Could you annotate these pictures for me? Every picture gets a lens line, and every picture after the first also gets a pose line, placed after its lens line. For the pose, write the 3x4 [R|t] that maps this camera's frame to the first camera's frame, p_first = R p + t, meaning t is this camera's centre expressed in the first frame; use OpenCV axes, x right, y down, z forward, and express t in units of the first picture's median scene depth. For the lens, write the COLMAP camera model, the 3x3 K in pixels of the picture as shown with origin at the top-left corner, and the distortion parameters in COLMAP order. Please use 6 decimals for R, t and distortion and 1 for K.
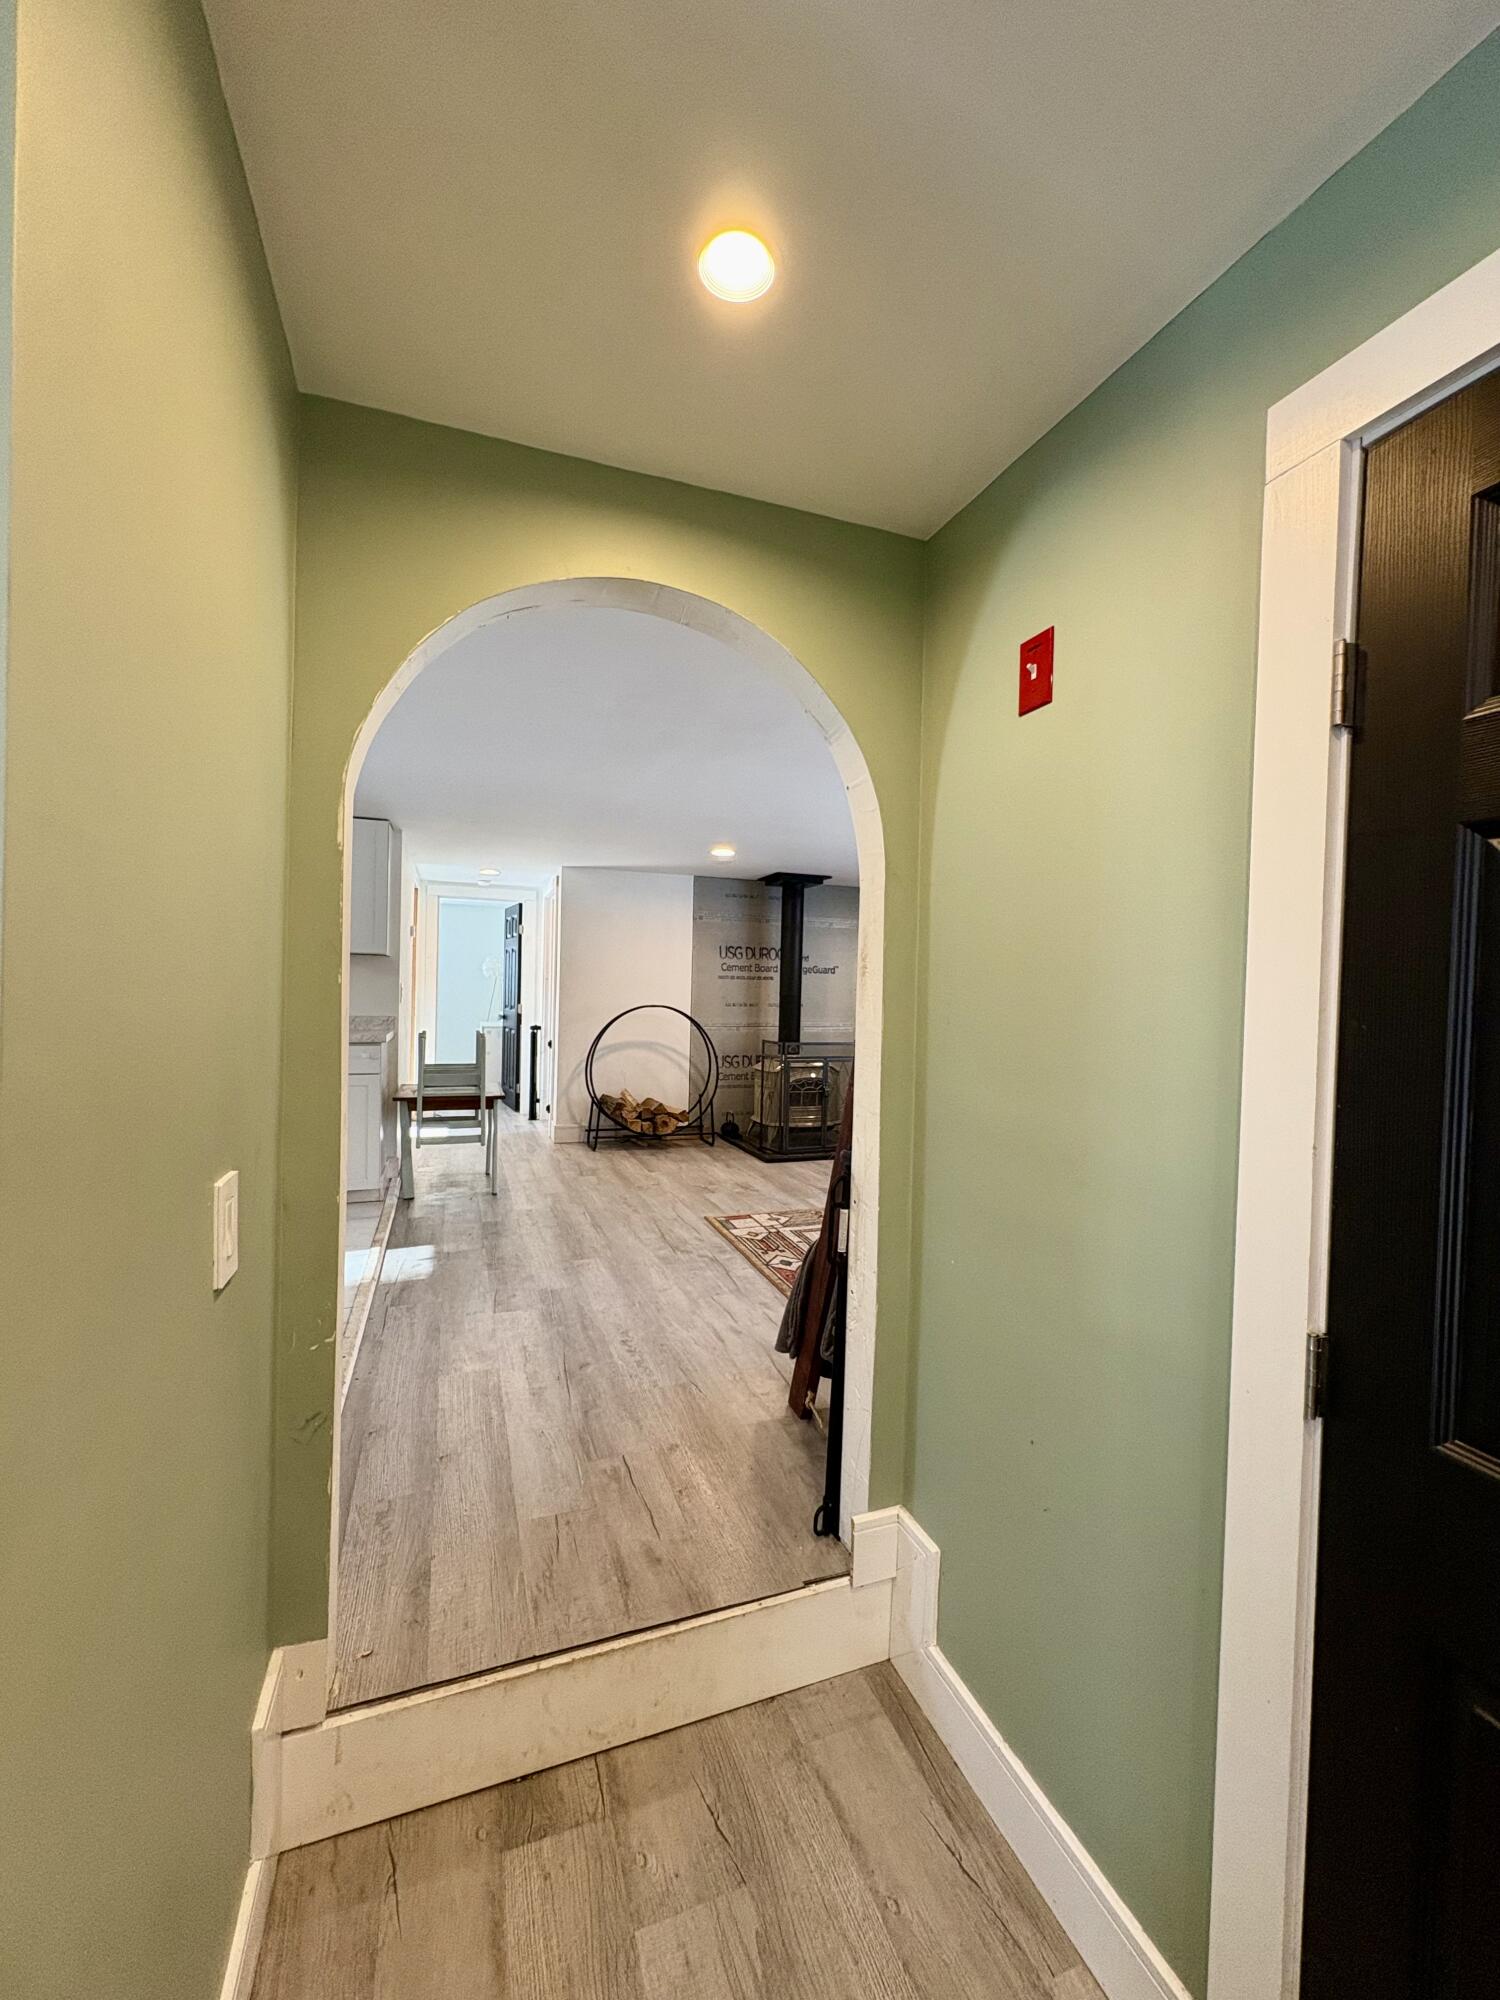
lens RADIAL K [[799.9, 0, 746.2], [0, 799.9, 998.3], [0, 0, 1]] dist [0.000184, 0.000171]
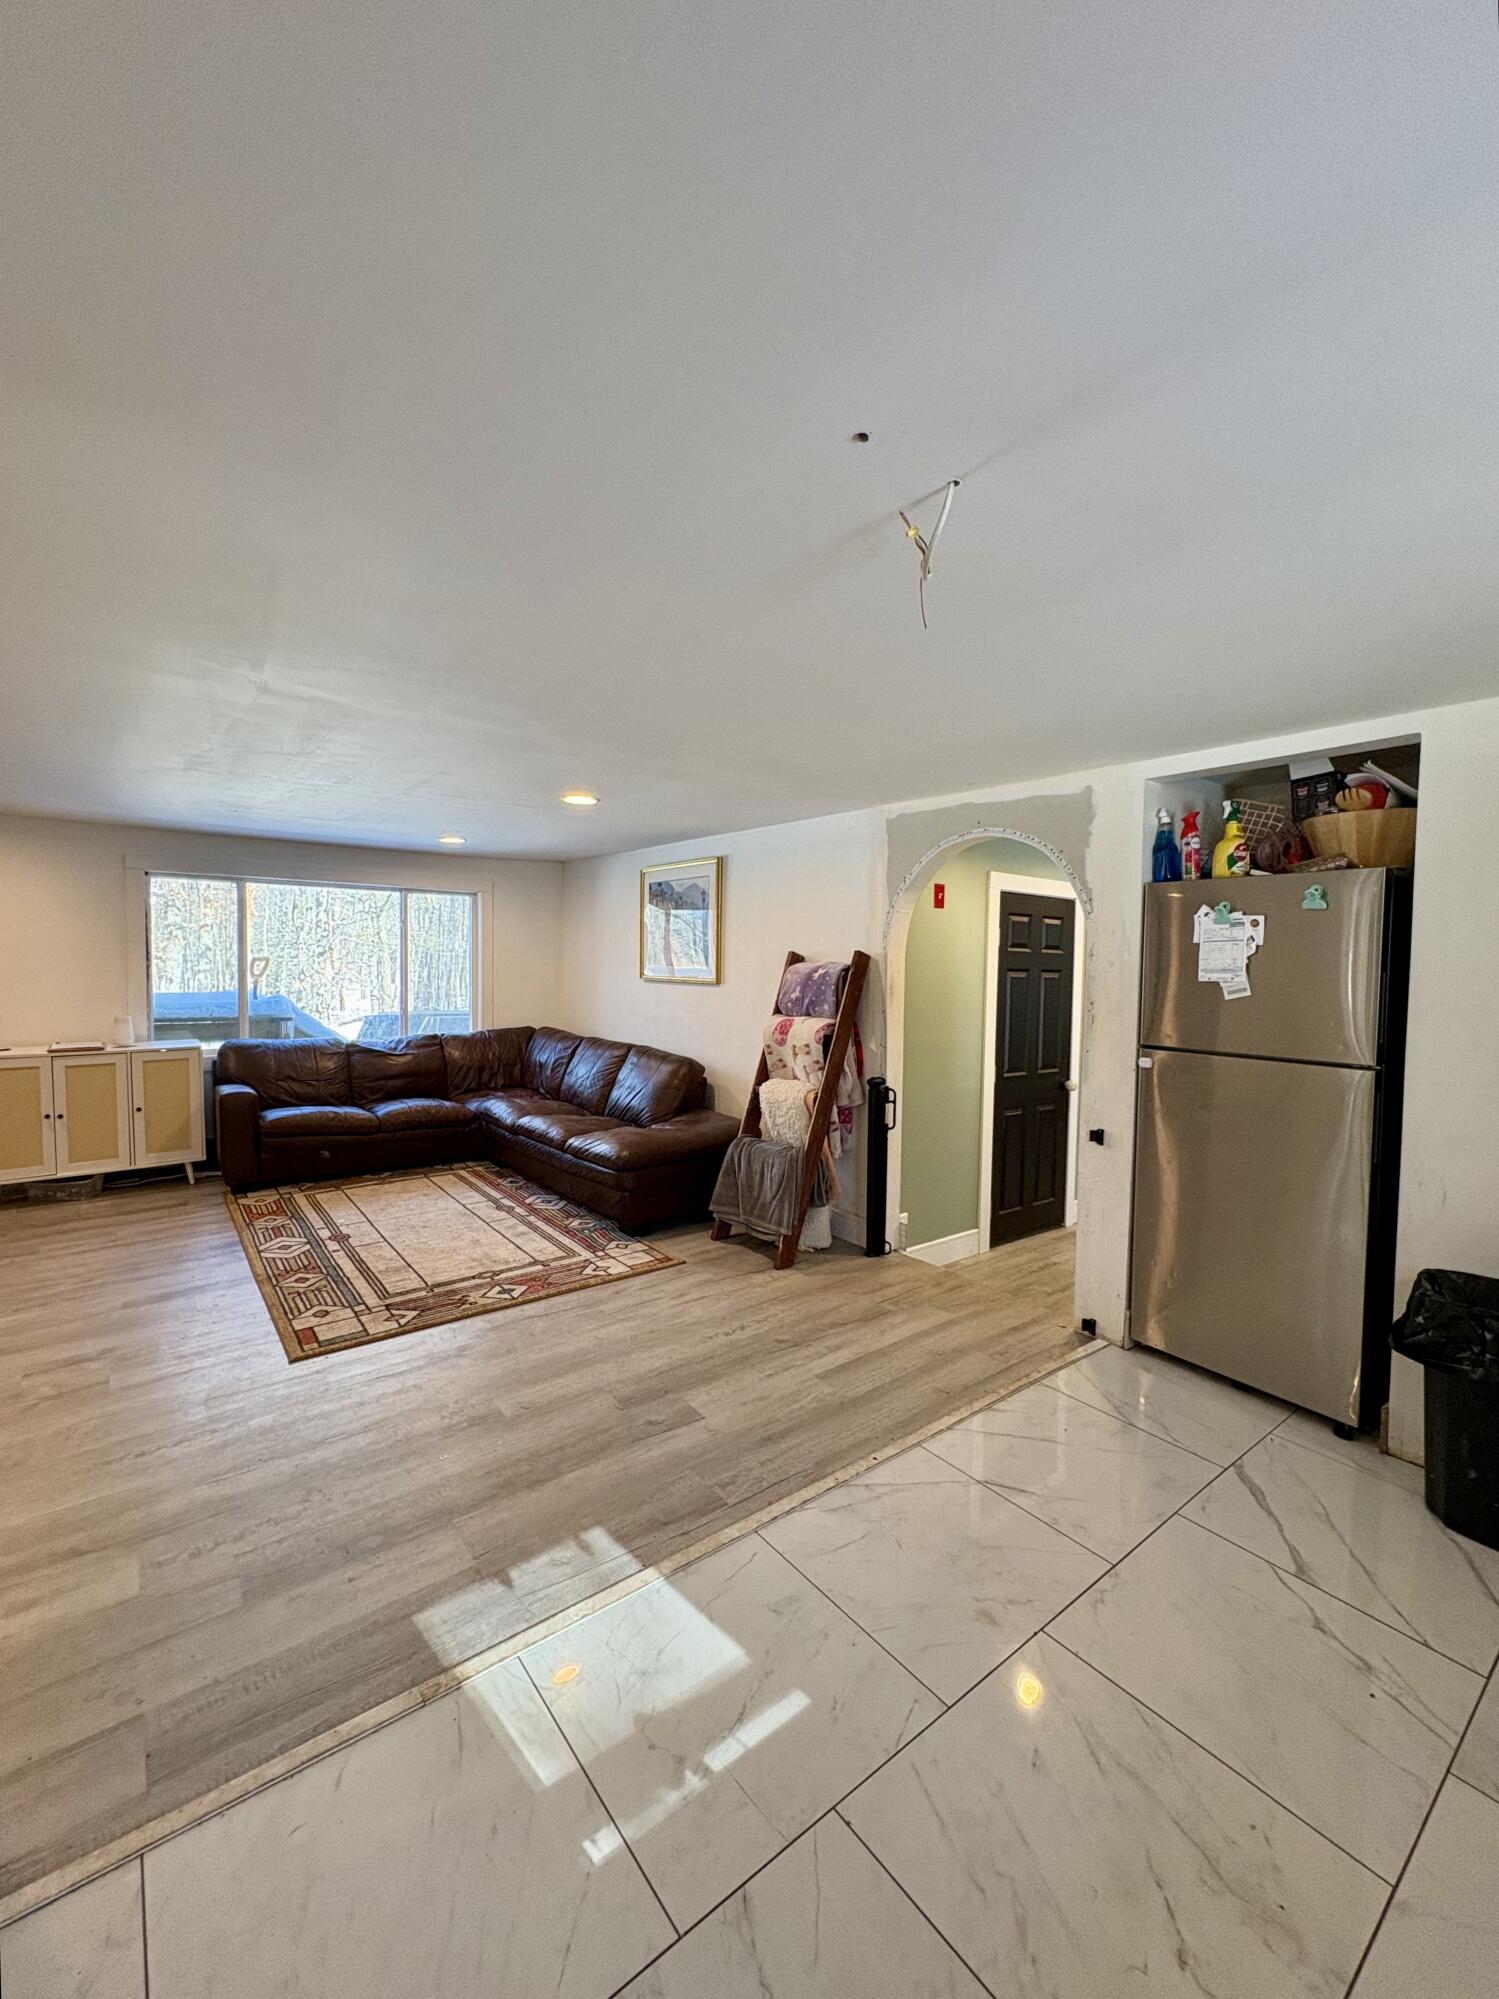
lens RADIAL K [[819.8, 0, 748.7], [0, 819.8, 999.0], [0, 0, 1]] dist [-0.000623, 0.000424]
pose [[-0.304184, -0.074247, 0.949715, -0.722178], [-0.015737, 0.997214, 0.072920, -0.068809], [-0.952483, 0.007235, -0.304505, 0.789804]]
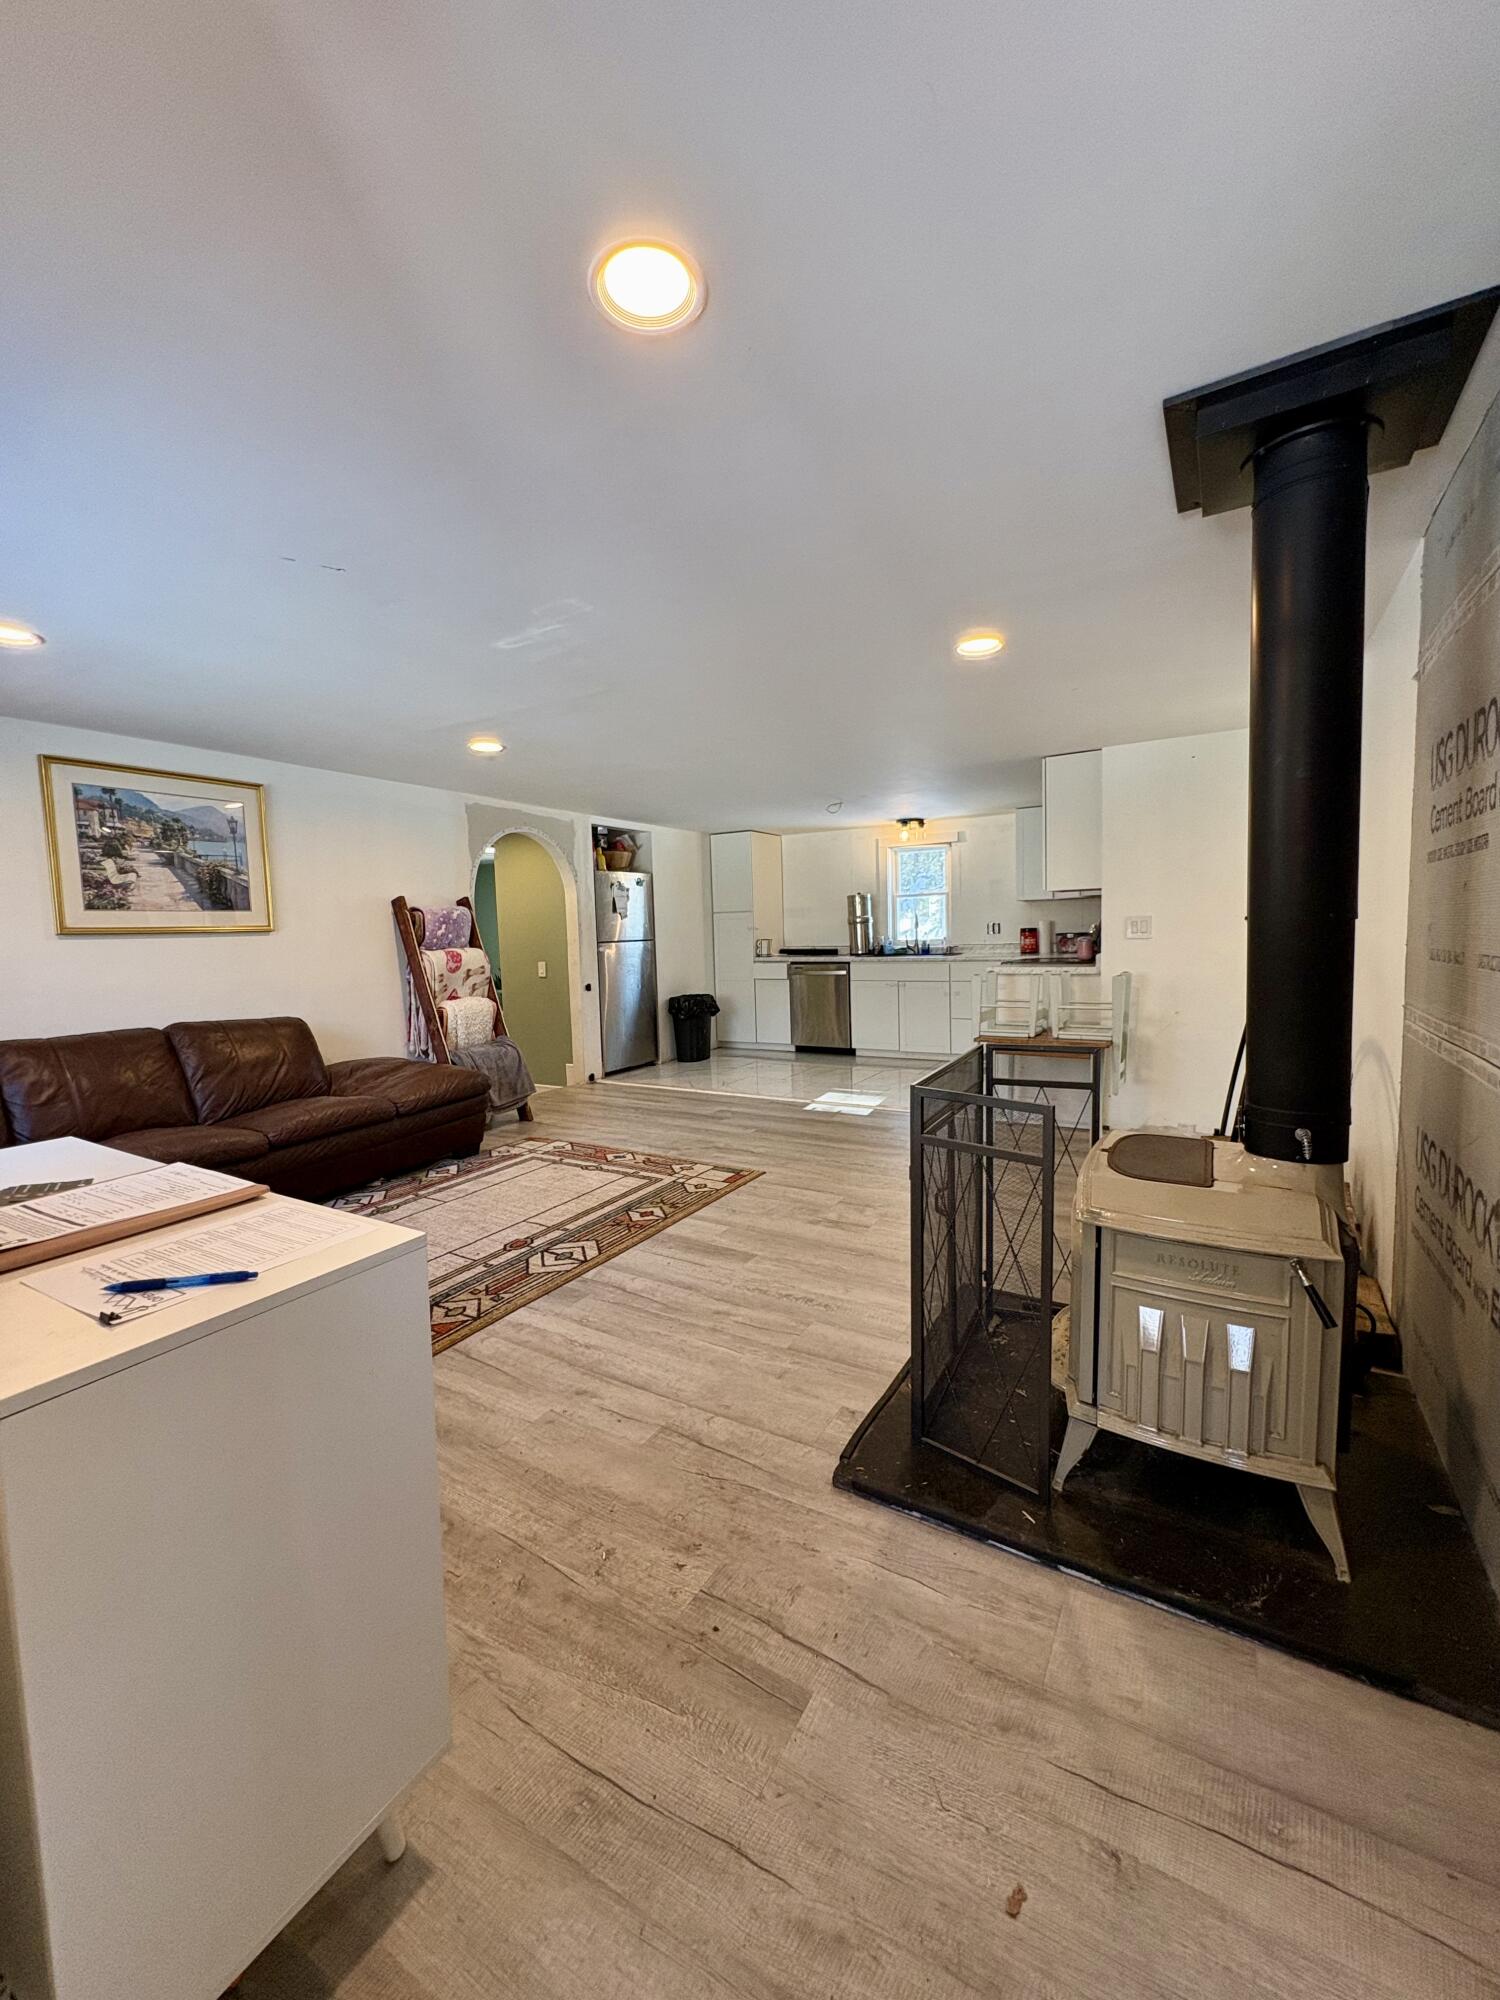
lens RADIAL K [[798.2, 0, 748.5], [0, 798.2, 998.6], [0, 0, 1]] dist [0.000109, -0.000345]
pose [[-0.772154, 0.054001, -0.633136, 0.501392], [0.005232, 0.996889, 0.078645, -0.000054], [0.635414, 0.057413, -0.770035, 1.575784]]
